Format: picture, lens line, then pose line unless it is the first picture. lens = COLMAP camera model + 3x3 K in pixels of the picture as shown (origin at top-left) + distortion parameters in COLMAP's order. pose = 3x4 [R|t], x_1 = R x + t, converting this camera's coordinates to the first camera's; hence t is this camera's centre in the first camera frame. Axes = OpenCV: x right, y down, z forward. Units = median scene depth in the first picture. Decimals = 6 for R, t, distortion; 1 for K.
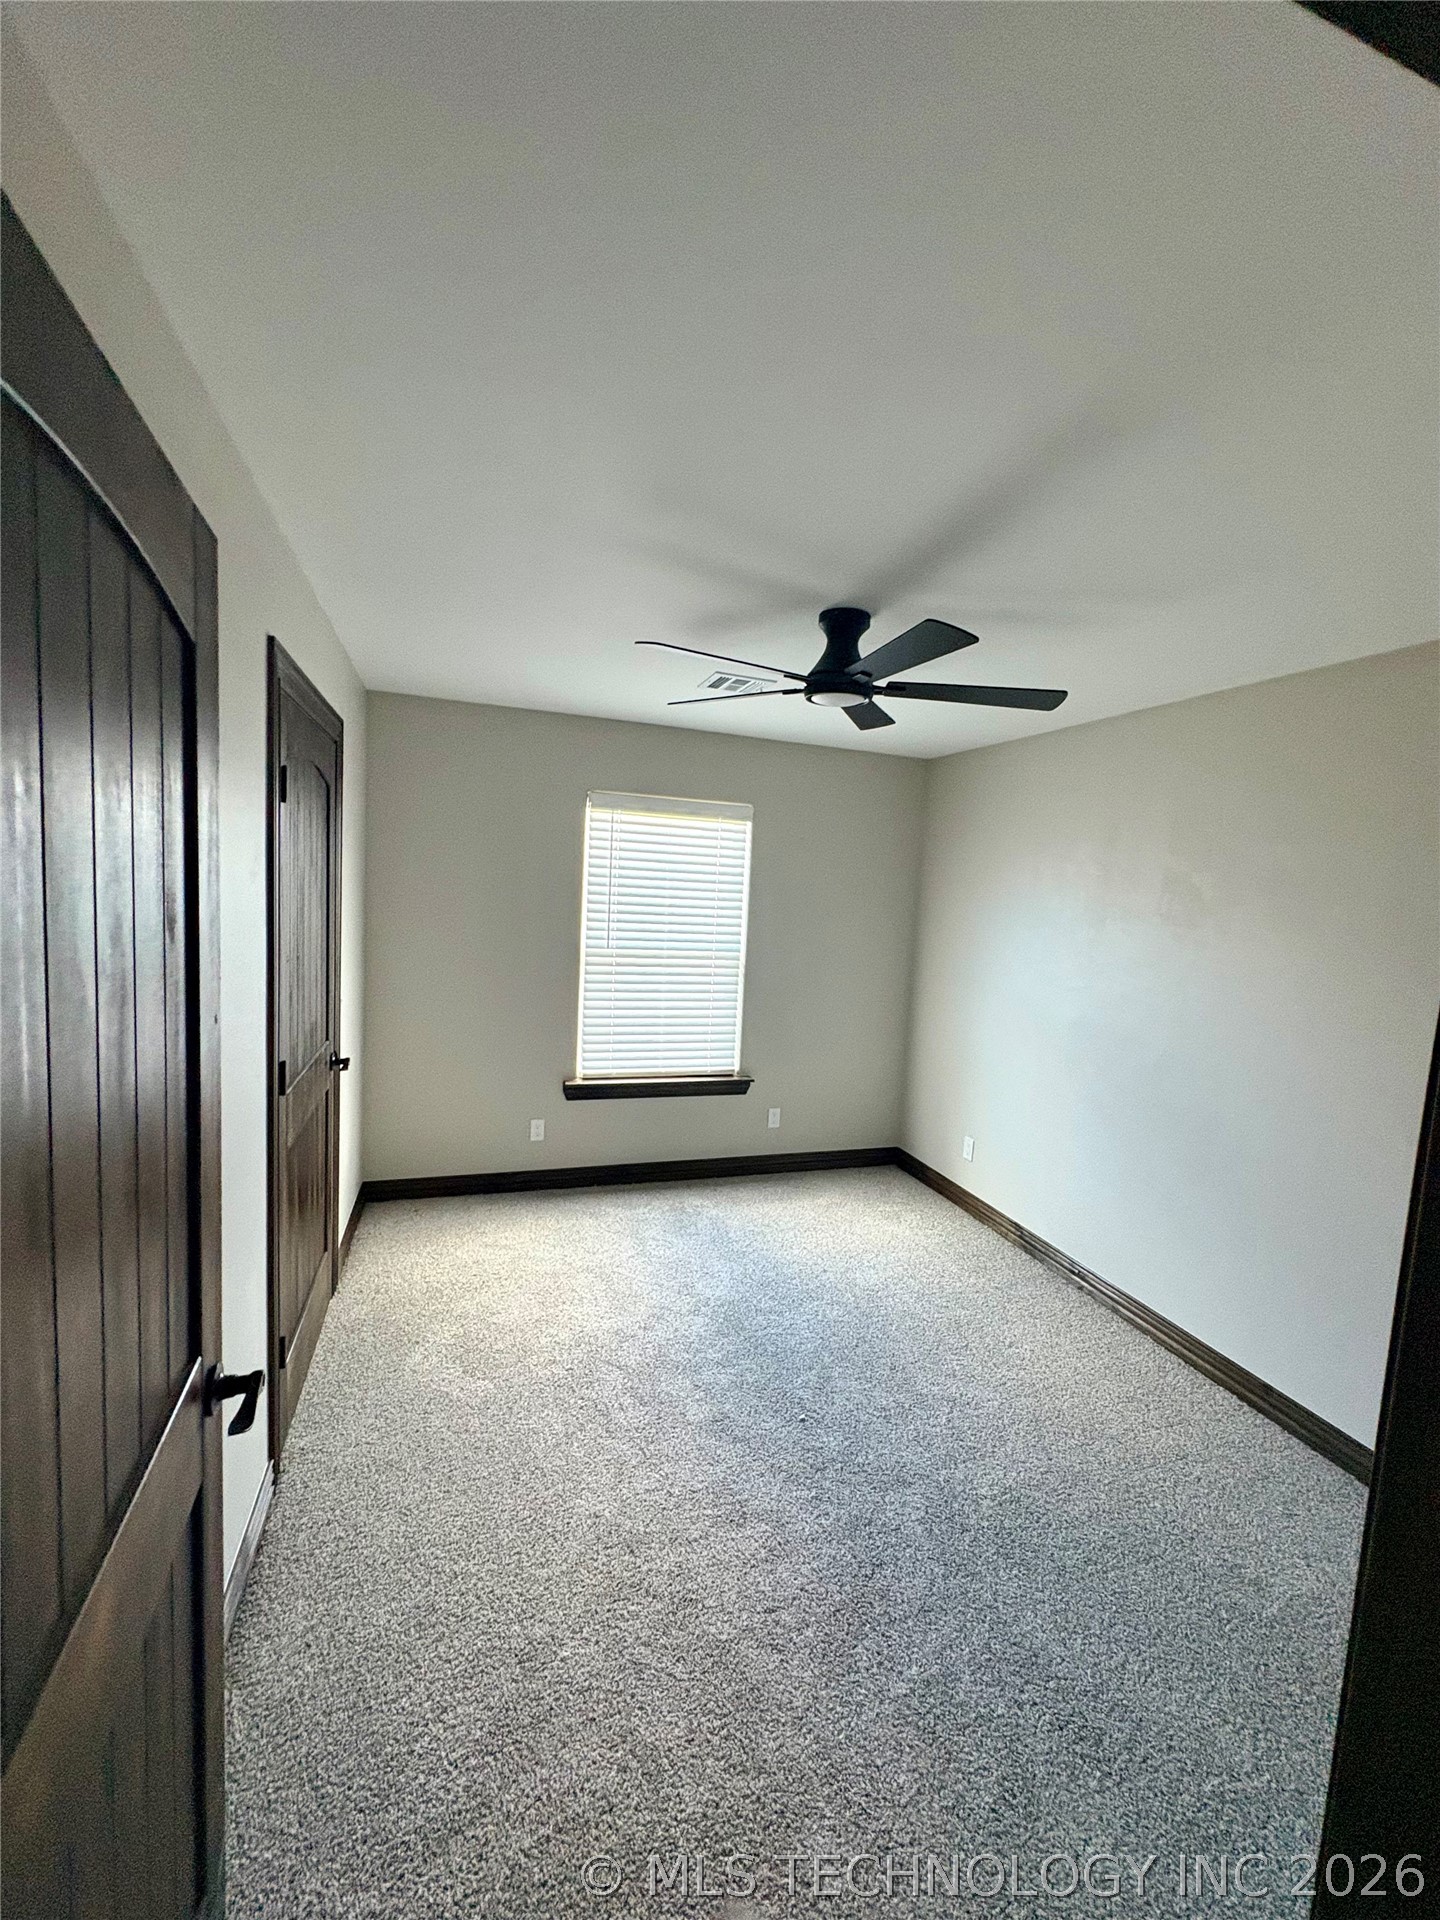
lens RADIAL K [[765.0, 0, 719.8], [0, 765.0, 962.0], [0, 0, 1]] dist [0.000581, -0.000256]
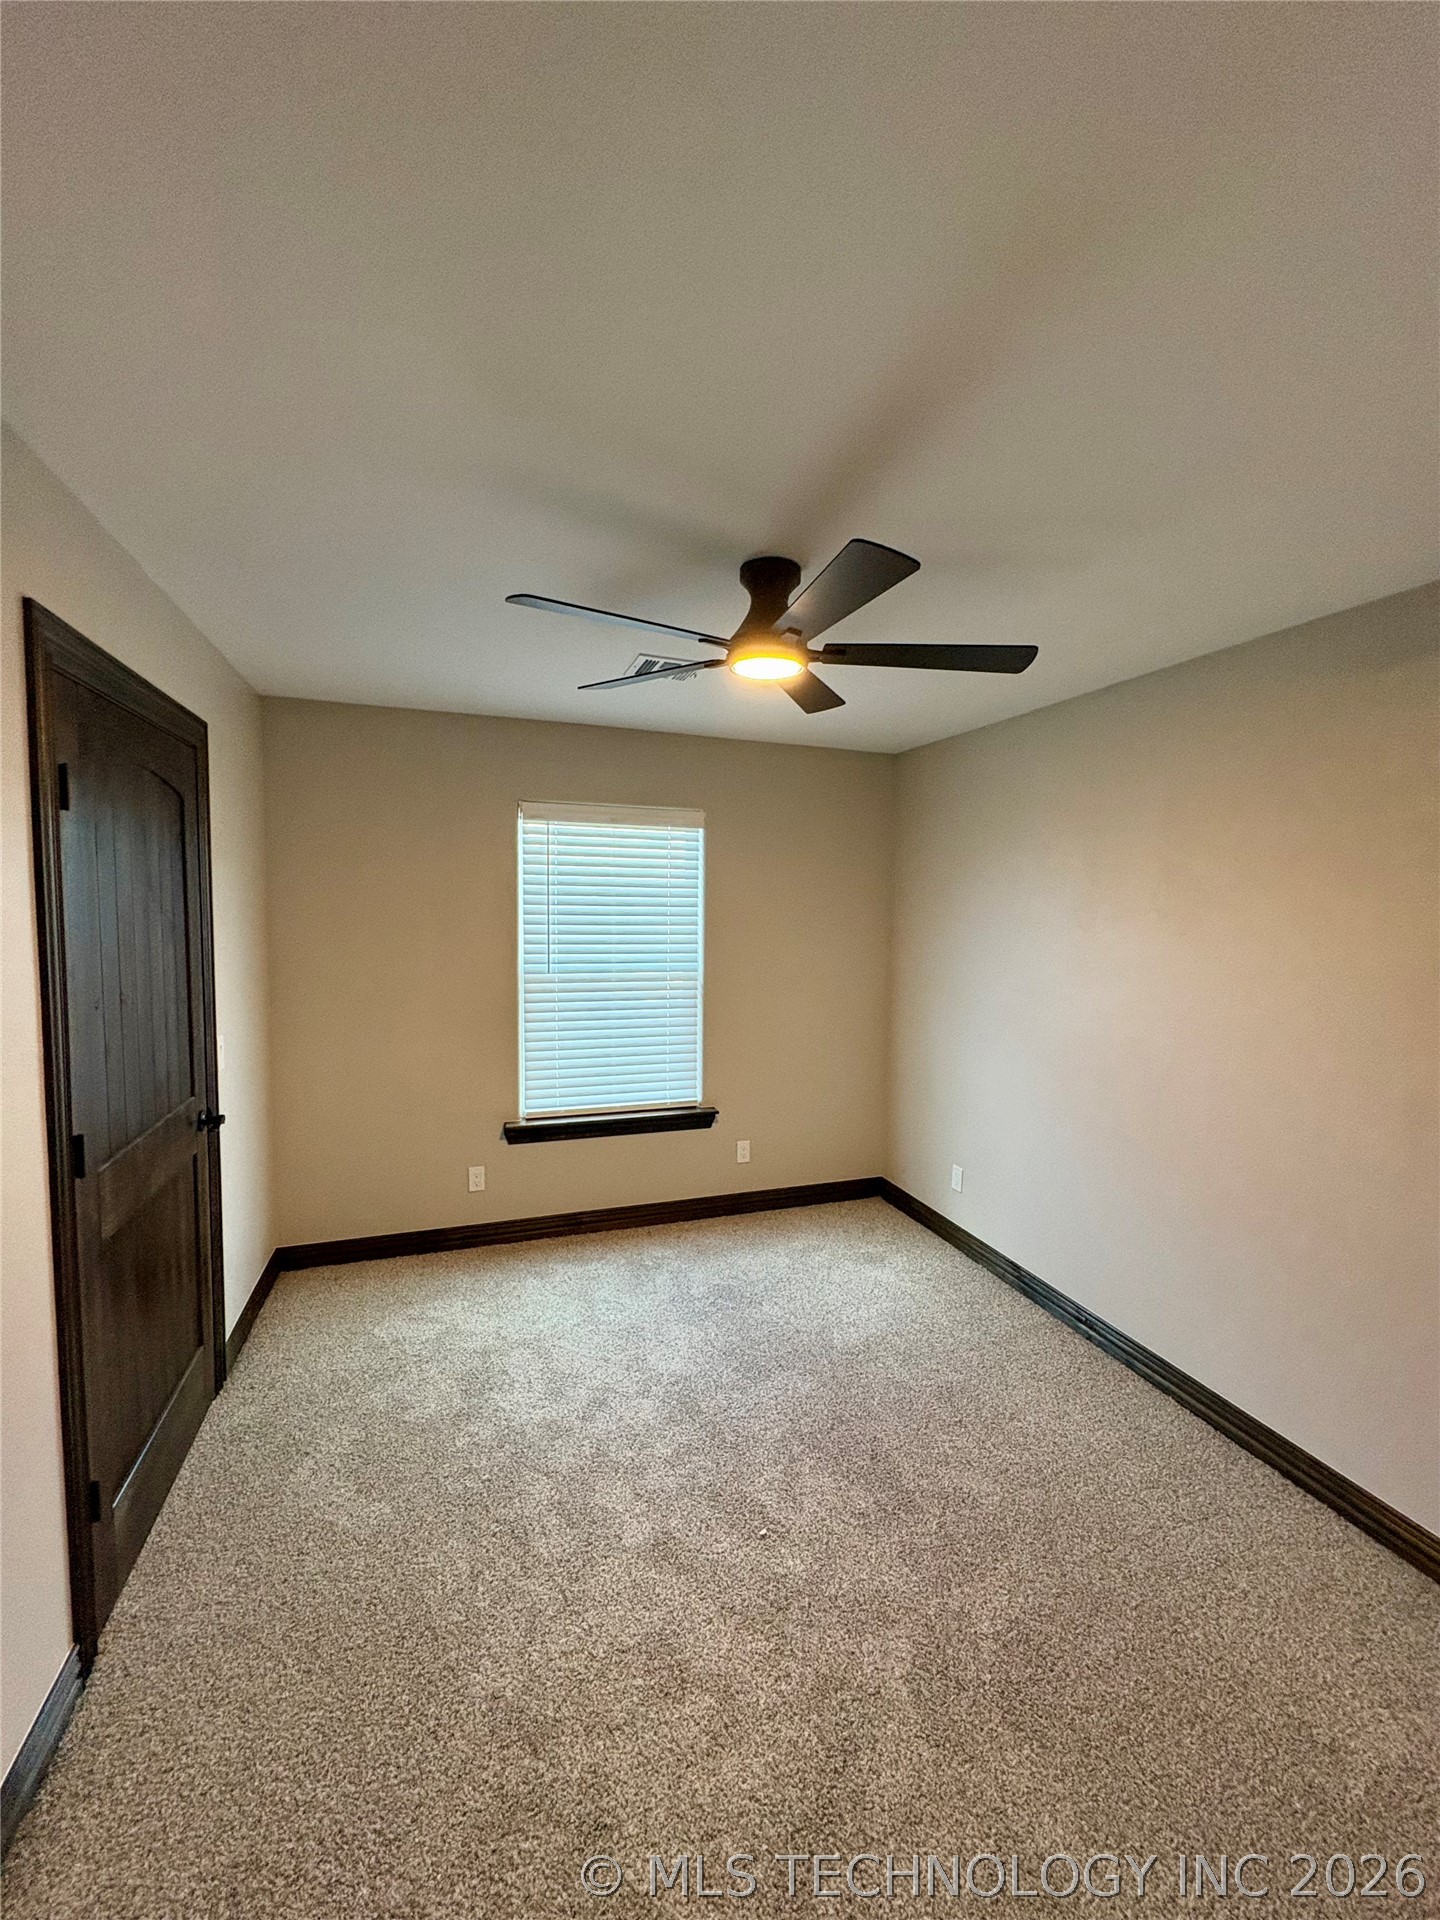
lens RADIAL K [[765.0, 0, 719.8], [0, 765.0, 962.0], [0, 0, 1]] dist [0.000581, -0.000256]
pose [[0.999103, -0.040674, 0.011810, 0.068703], [0.040936, 0.998900, -0.022854, -0.003090], [-0.010867, 0.023317, 0.999669, 0.144545]]
